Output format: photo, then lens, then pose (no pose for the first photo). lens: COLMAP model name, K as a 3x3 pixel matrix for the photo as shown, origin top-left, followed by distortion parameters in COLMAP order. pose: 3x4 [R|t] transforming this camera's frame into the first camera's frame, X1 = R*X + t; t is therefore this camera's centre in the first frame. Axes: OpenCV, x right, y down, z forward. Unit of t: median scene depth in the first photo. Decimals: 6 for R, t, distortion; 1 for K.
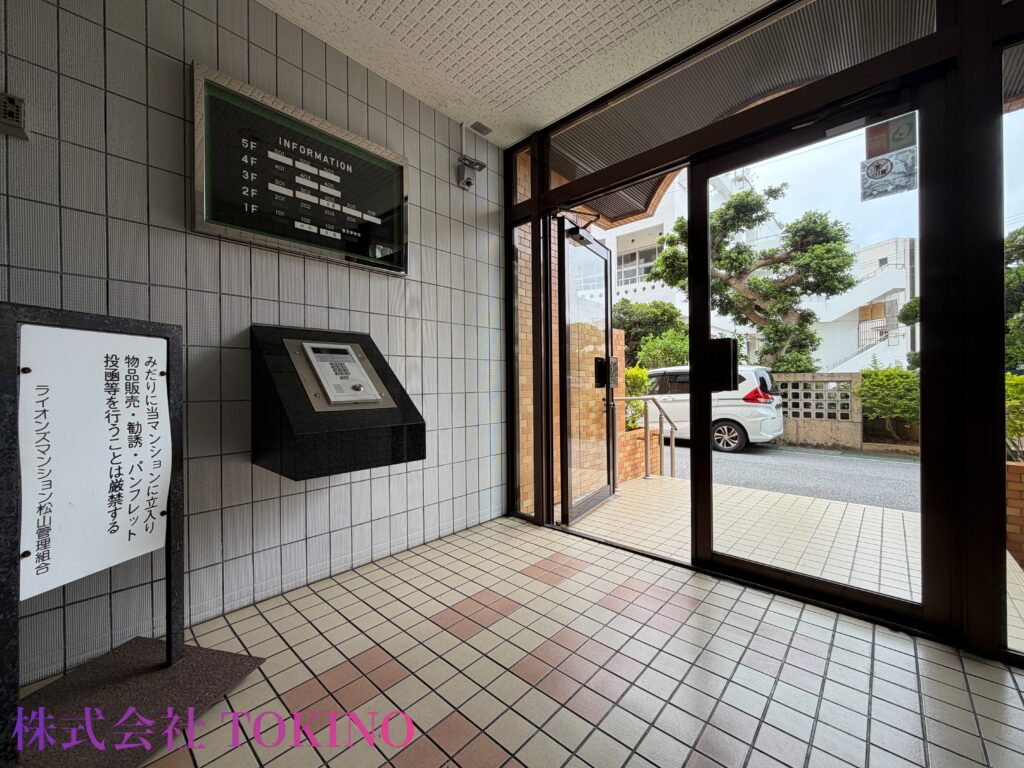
lens RADIAL K [[409.3, 0, 509.9], [0, 409.3, 384.3], [0, 0, 1]] dist [-0.000172, 0.000288]
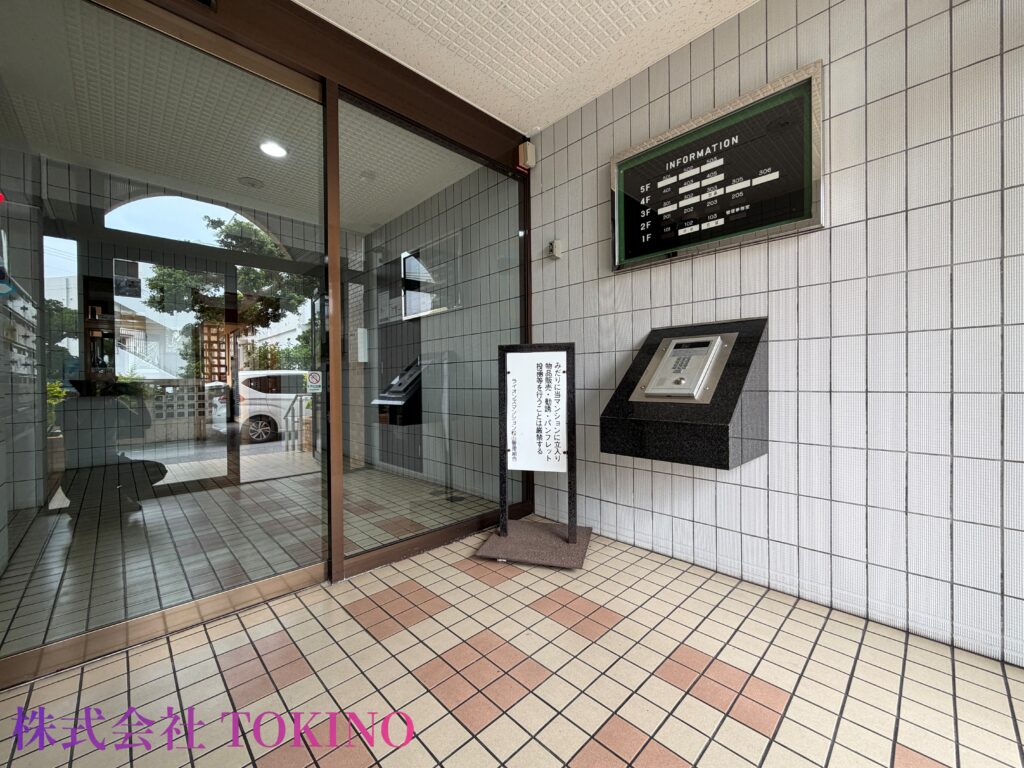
lens RADIAL K [[409.3, 0, 509.9], [0, 409.3, 384.3], [0, 0, 1]] dist [-0.000172, 0.000288]
pose [[-0.063085, 0.020021, -0.997807, 0.699394], [0.008694, 0.999772, 0.019511, -0.007615], [0.997970, -0.007444, -0.063244, 0.692485]]
